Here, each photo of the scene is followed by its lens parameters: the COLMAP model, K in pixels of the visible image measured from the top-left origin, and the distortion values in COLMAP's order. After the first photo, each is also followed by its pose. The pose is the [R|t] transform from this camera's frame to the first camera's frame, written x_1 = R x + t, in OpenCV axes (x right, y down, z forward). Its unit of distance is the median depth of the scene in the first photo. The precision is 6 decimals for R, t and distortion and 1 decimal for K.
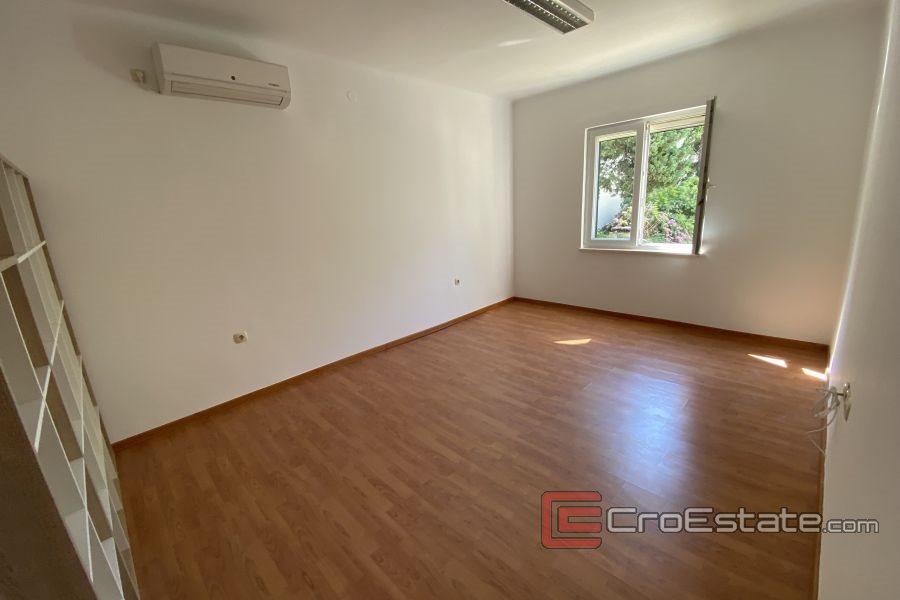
lens RADIAL K [[360.7, 0, 450.0], [0, 360.7, 300.0], [0, 0, 1]] dist [0.036322, -0.034604]
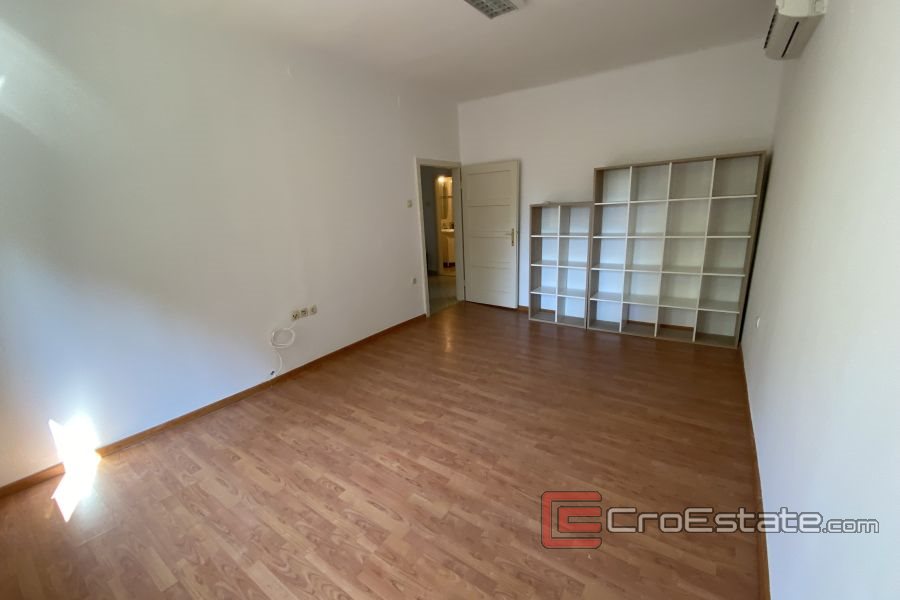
lens RADIAL K [[360.7, 0, 450.0], [0, 360.7, 300.0], [0, 0, 1]] dist [0.036322, -0.034604]
pose [[-0.979947, 0.145565, -0.136069, 0.299898], [0.057873, 0.861362, 0.504684, -0.458897], [0.190669, 0.486689, -0.852513, 1.653061]]
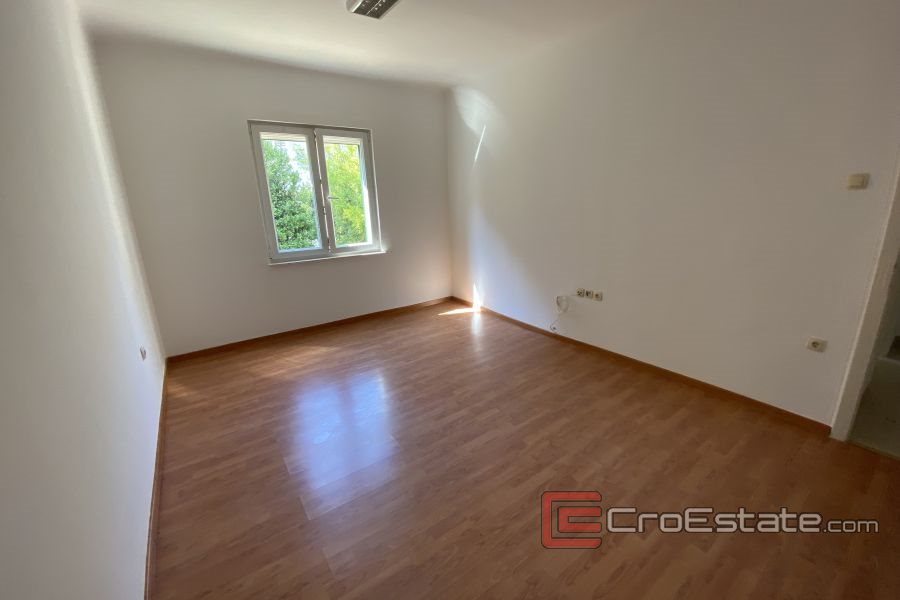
lens RADIAL K [[360.7, 0, 450.0], [0, 360.7, 300.0], [0, 0, 1]] dist [0.036322, -0.034604]
pose [[0.161905, -0.210812, 0.964025, -0.637453], [0.268798, 0.949395, 0.162469, -0.147395], [-0.949492, 0.232823, 0.210378, 0.744559]]
